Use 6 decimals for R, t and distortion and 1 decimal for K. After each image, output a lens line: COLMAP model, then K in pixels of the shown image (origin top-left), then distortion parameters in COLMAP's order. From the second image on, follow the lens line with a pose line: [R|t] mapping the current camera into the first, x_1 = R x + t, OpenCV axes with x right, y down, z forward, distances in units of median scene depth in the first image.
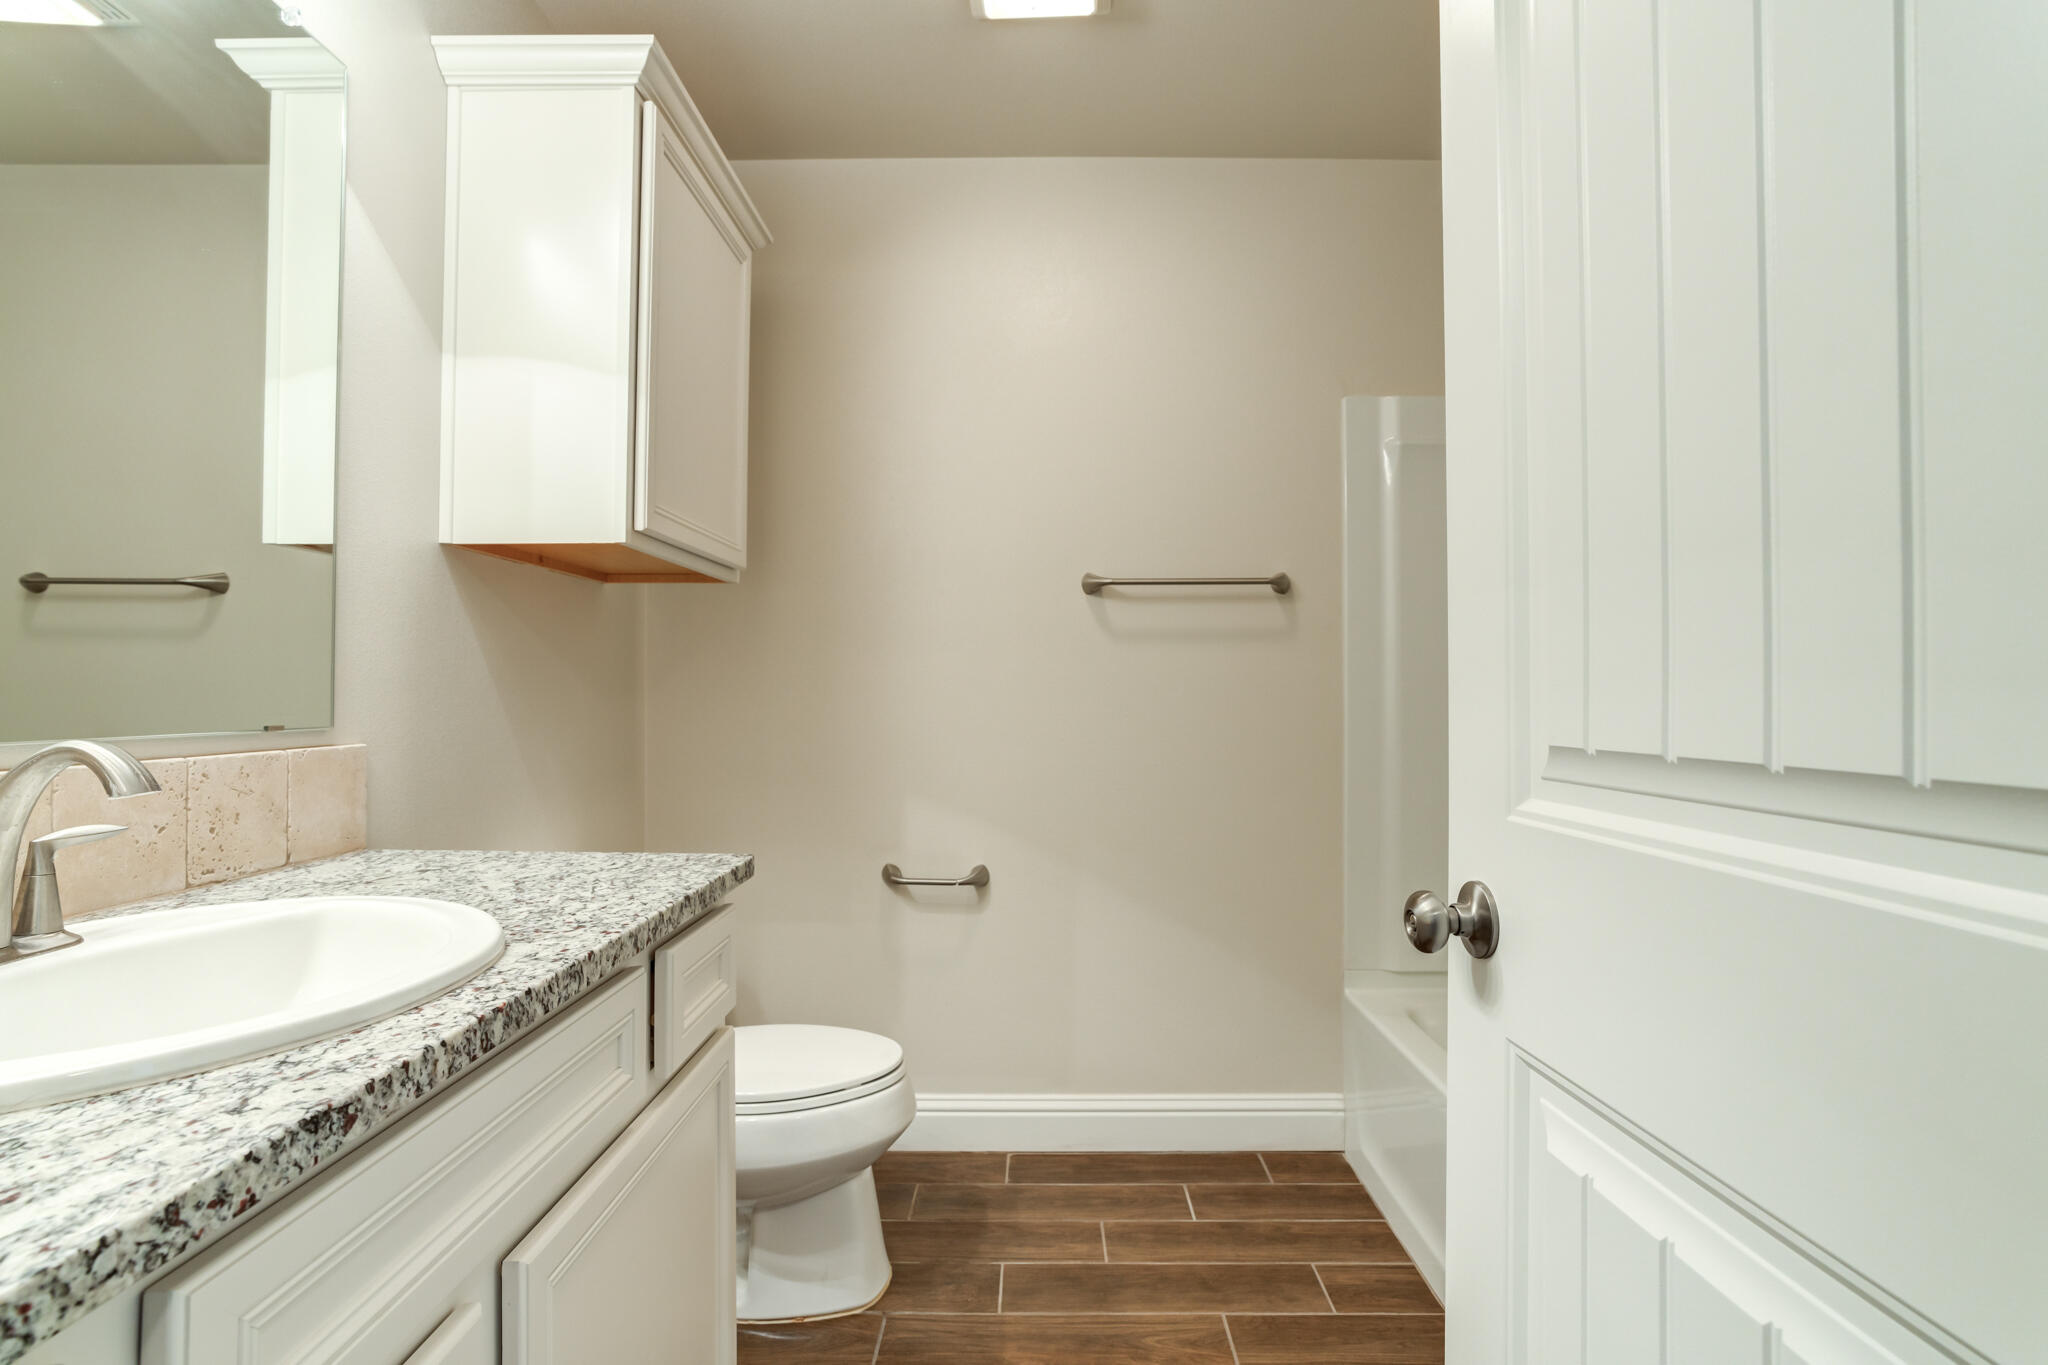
lens RADIAL K [[1257.1, 0, 1021.7], [0, 1257.1, 665.9], [0, 0, 1]] dist [-0.006871, 0.020111]
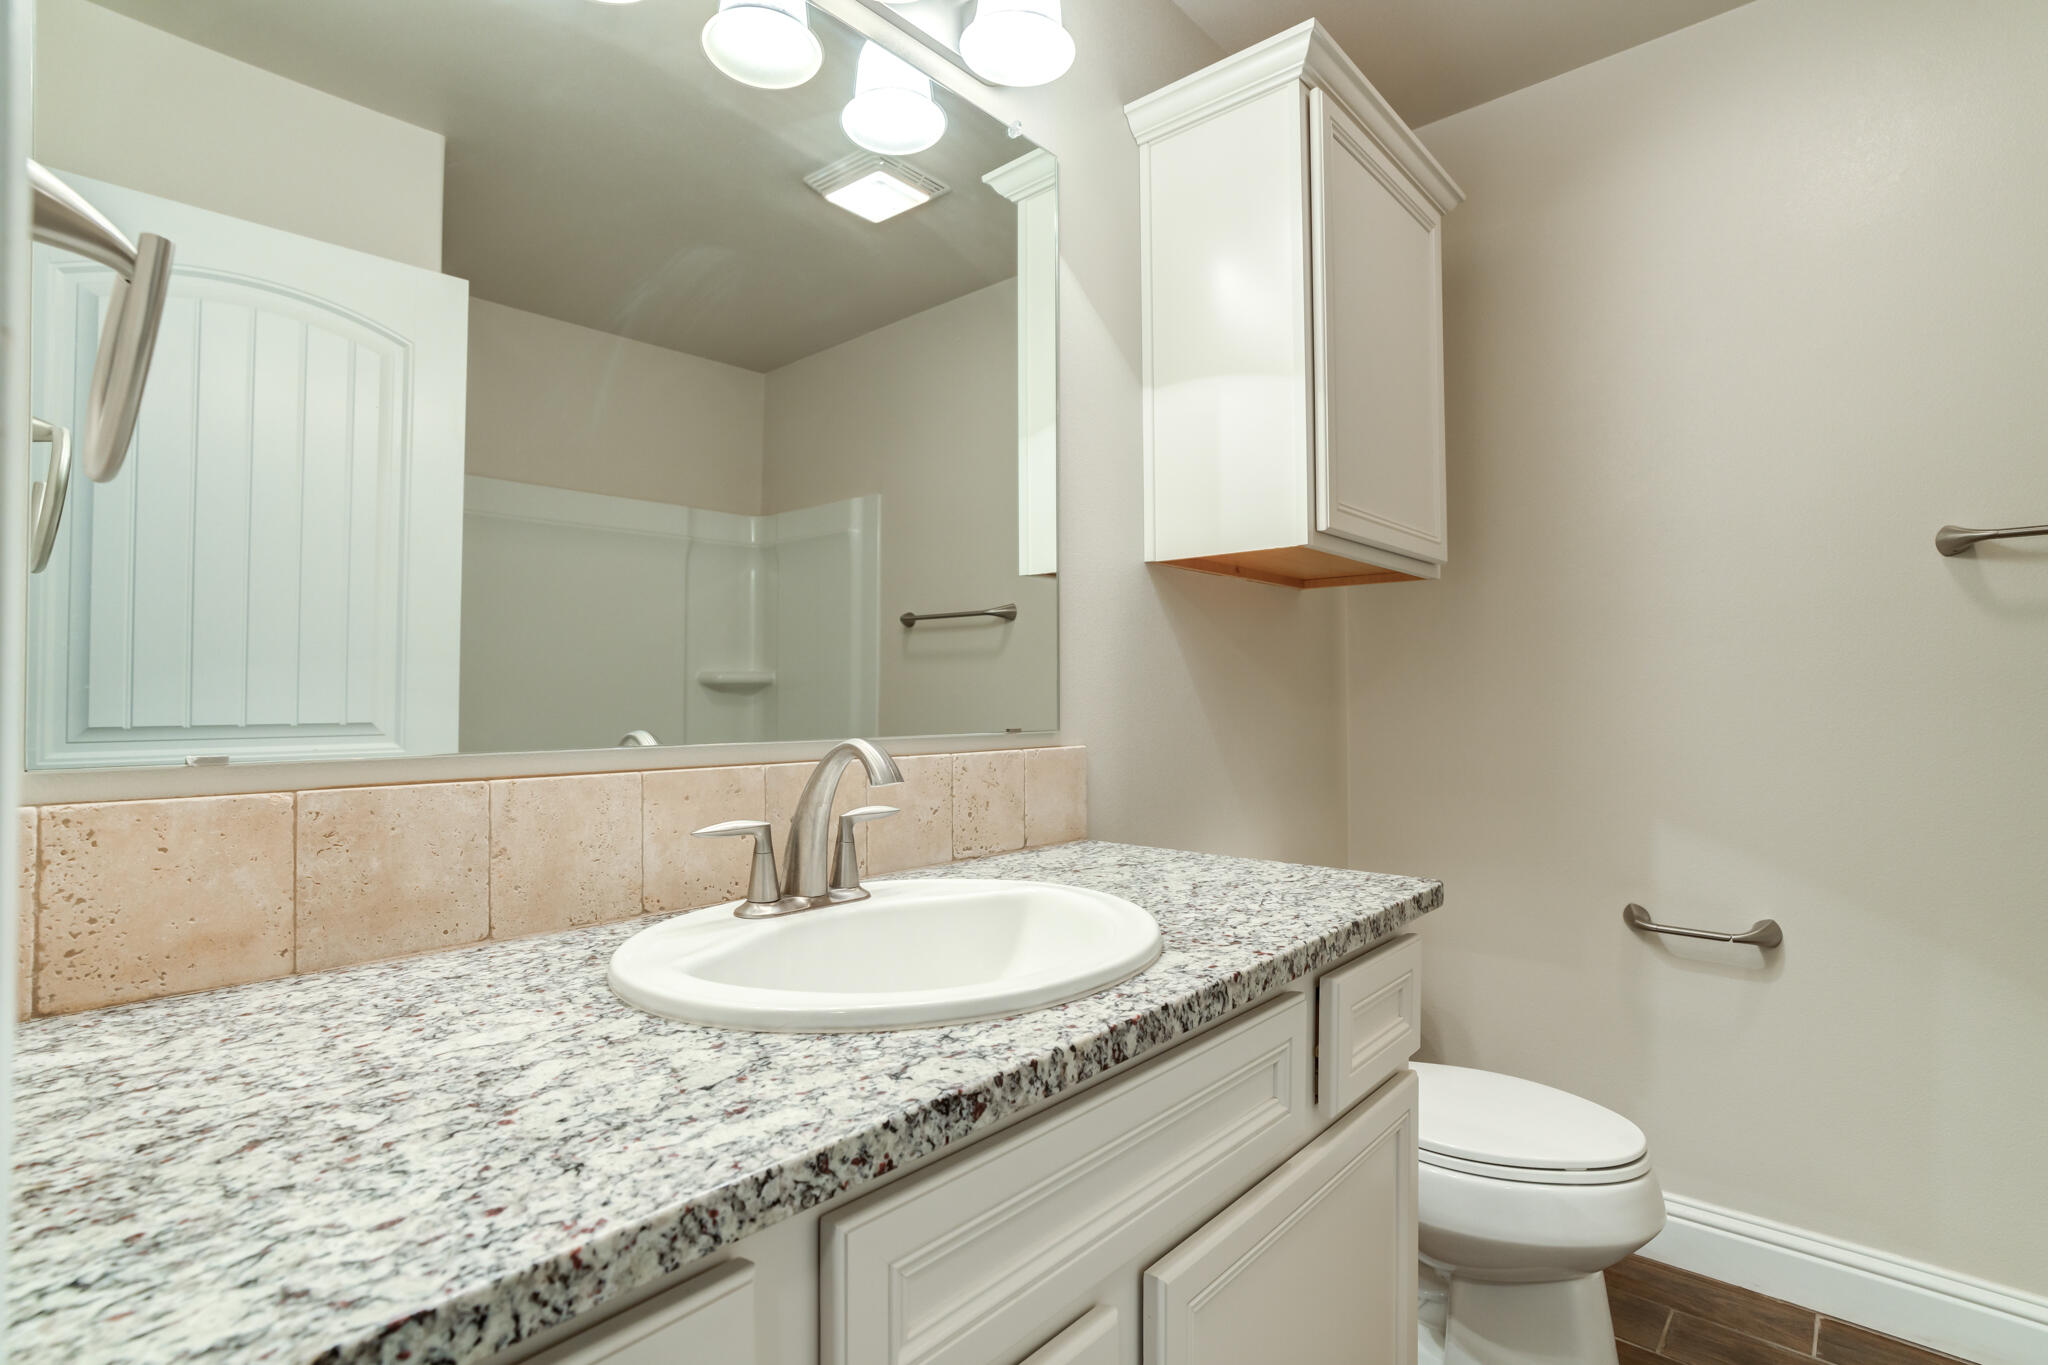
lens RADIAL K [[1024.8, 0, 1004.4], [0, 1024.8, 675.5], [0, 0, 1]] dist [-0.039568, 0.010722]
pose [[0.740682, -0.019935, -0.671560, 0.041981], [0.020127, 0.999769, -0.007479, 0.004665], [0.671555, -0.007977, 0.740912, 0.271117]]
